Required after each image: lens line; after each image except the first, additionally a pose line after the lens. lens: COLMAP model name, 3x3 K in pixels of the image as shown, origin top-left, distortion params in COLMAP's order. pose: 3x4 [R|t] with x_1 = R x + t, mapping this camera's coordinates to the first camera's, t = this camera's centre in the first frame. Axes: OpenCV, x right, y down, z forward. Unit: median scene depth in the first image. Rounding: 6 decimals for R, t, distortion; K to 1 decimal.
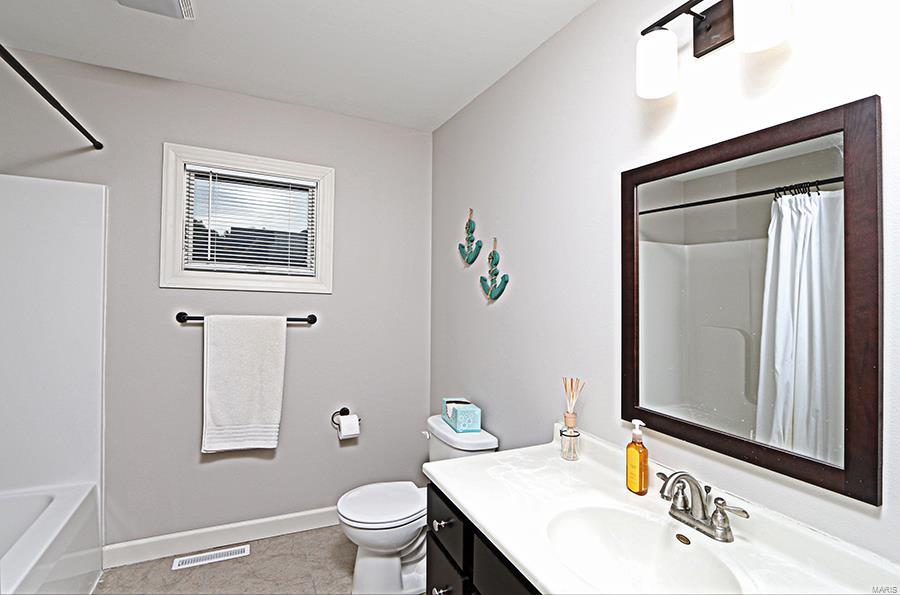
lens RADIAL K [[428.7, 0, 450.0], [0, 428.7, 297.5], [0, 0, 1]] dist [-0.007108, -0.000776]
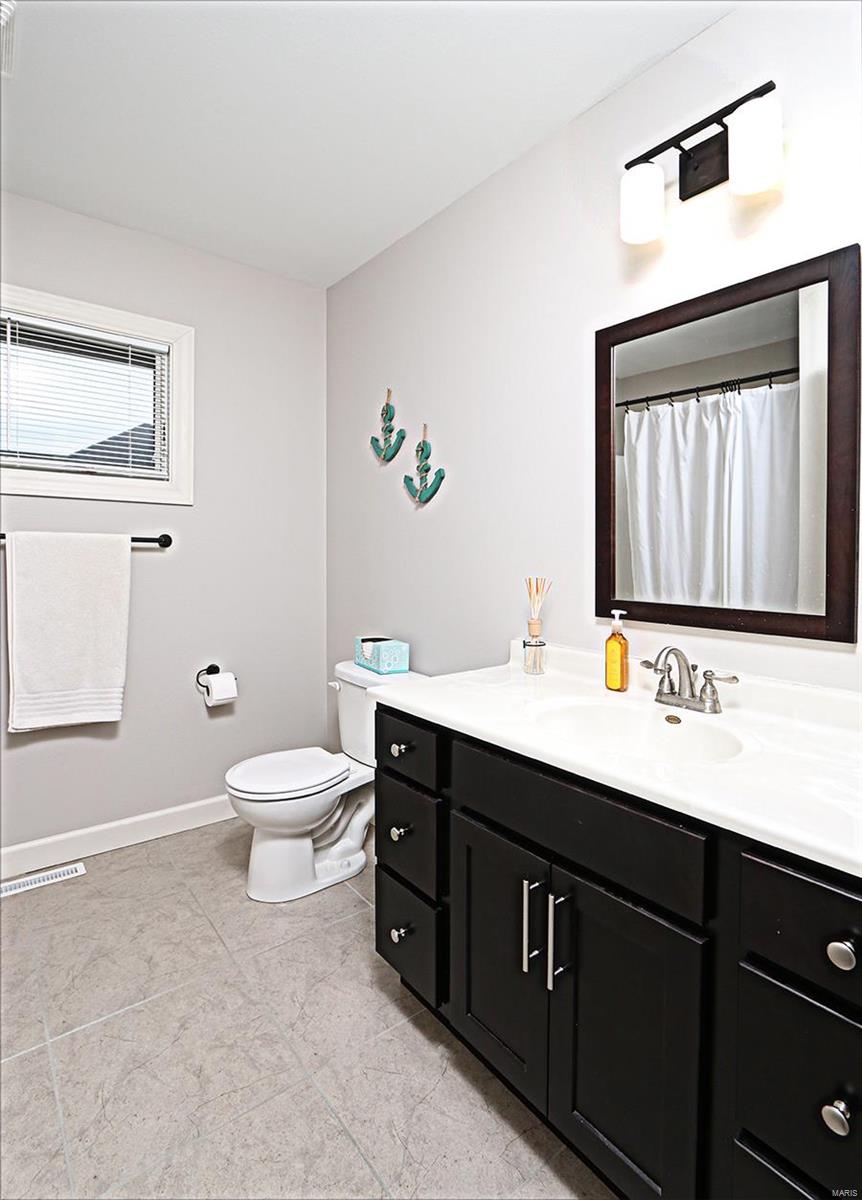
lens RADIAL K [[592.6, 0, 428.5], [0, 592.6, 572.6], [0, 0, 1]] dist [-0.001679, 0.000297]
pose [[0.976312, -0.030184, 0.214250, -0.131556], [0.022111, 0.998956, 0.039980, 0.091752], [-0.215233, -0.034296, 0.975960, -0.079658]]
